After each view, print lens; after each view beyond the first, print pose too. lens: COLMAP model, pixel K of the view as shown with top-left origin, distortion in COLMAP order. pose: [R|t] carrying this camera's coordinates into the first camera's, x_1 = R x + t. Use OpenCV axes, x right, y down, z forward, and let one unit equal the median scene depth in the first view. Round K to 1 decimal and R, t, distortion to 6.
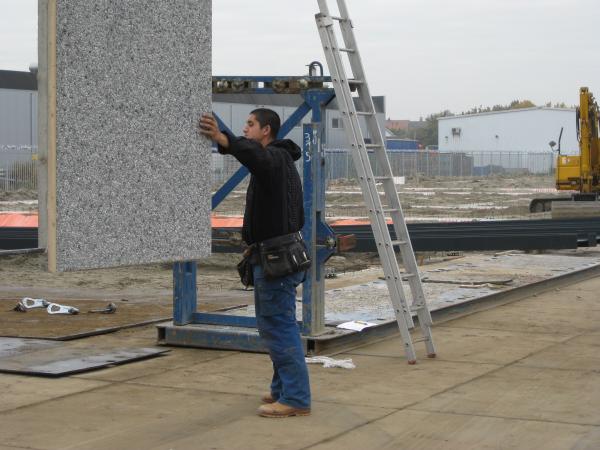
lens RADIAL K [[1471.1, 0, 299.8], [0, 1471.1, 224.7], [0, 0, 1]] dist [-0.045151, 0.000000]
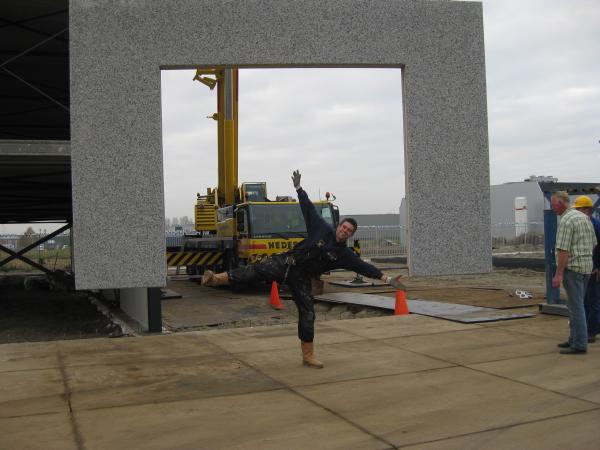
lens RADIAL K [[668.5, 0, 300.0], [0, 668.5, 225.3], [0, 0, 1]] dist [-0.142810, 0.000000]
pose [[0.770902, -0.021482, -0.636591, 0.374728], [-0.008991, 0.998965, -0.044598, -0.002089], [0.636890, 0.040104, 0.769911, 0.033659]]
